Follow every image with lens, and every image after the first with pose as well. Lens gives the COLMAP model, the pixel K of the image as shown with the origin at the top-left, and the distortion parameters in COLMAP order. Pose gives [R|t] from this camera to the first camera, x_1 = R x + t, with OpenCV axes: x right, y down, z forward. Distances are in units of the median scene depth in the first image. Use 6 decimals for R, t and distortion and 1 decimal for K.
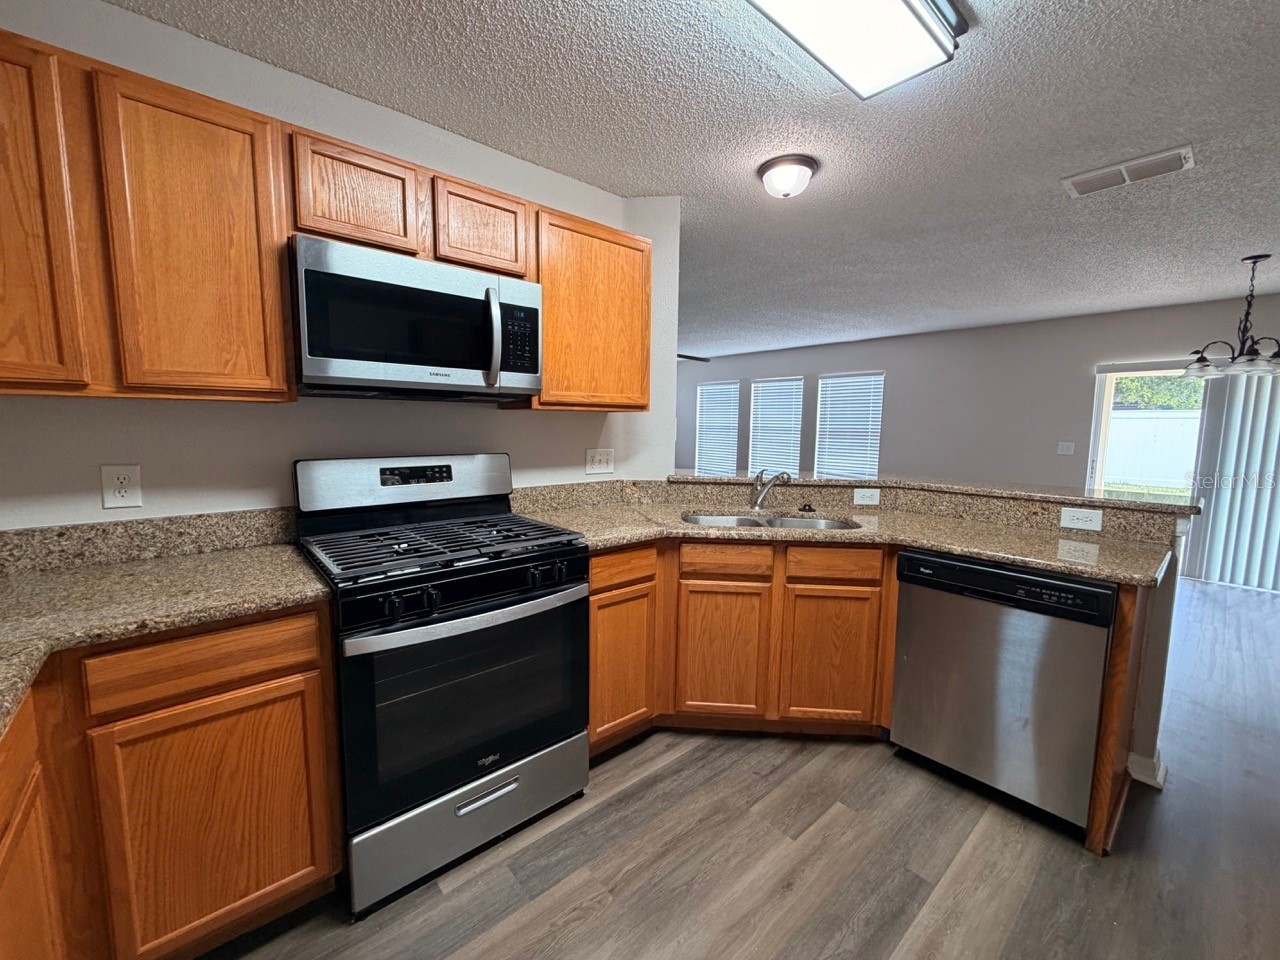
lens RADIAL K [[512.7, 0, 639.2], [0, 512.7, 478.0], [0, 0, 1]] dist [-0.001131, 0.001294]
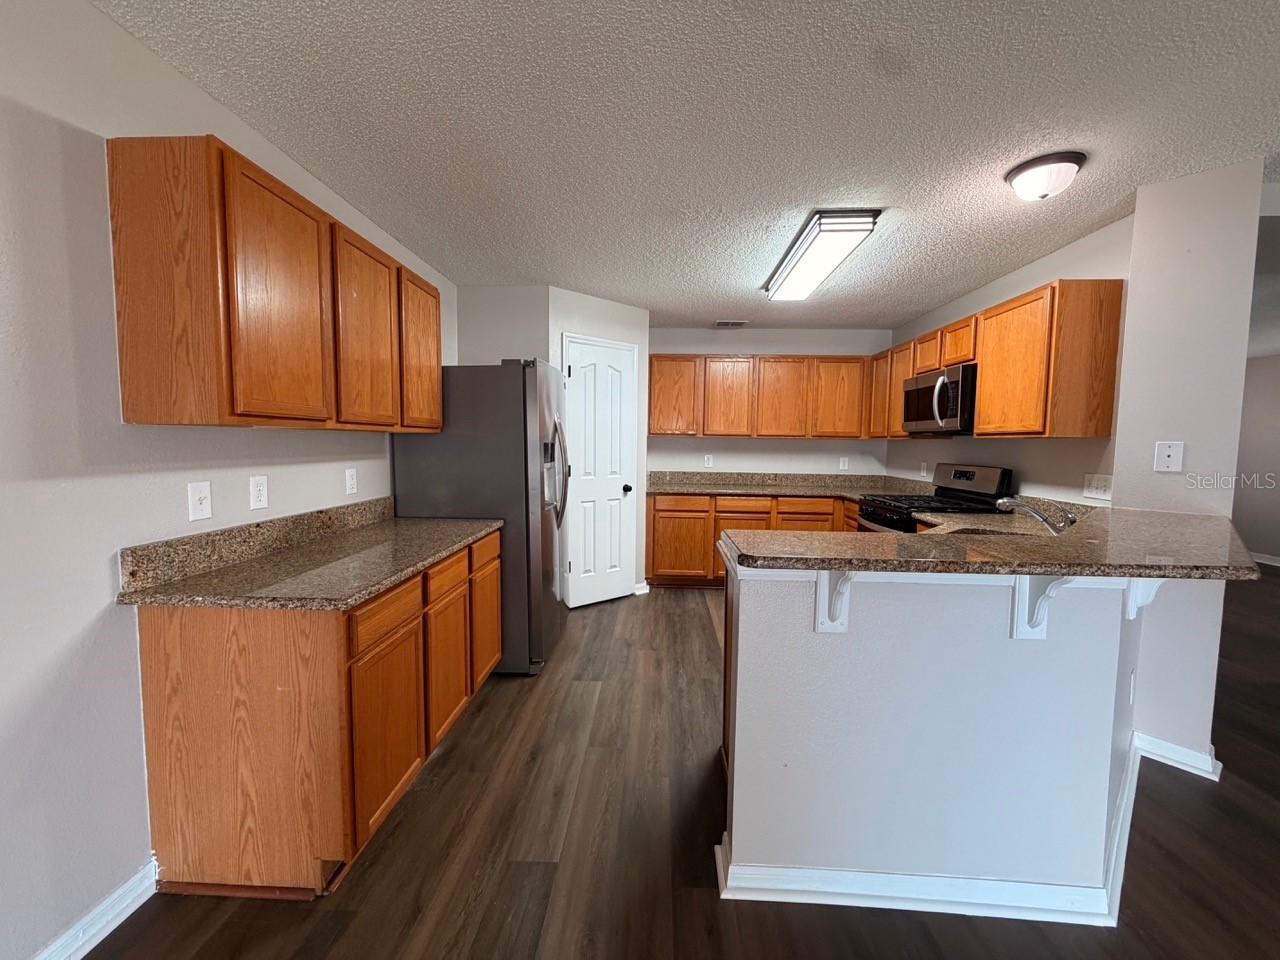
lens RADIAL K [[512.7, 0, 639.3], [0, 512.7, 477.4], [0, 0, 1]] dist [-0.001131, 0.001294]
pose [[-0.685272, 0.032475, -0.727563, 1.463889], [-0.100038, 0.985339, 0.138204, -0.115102], [0.721384, 0.167491, -0.671976, 1.184961]]
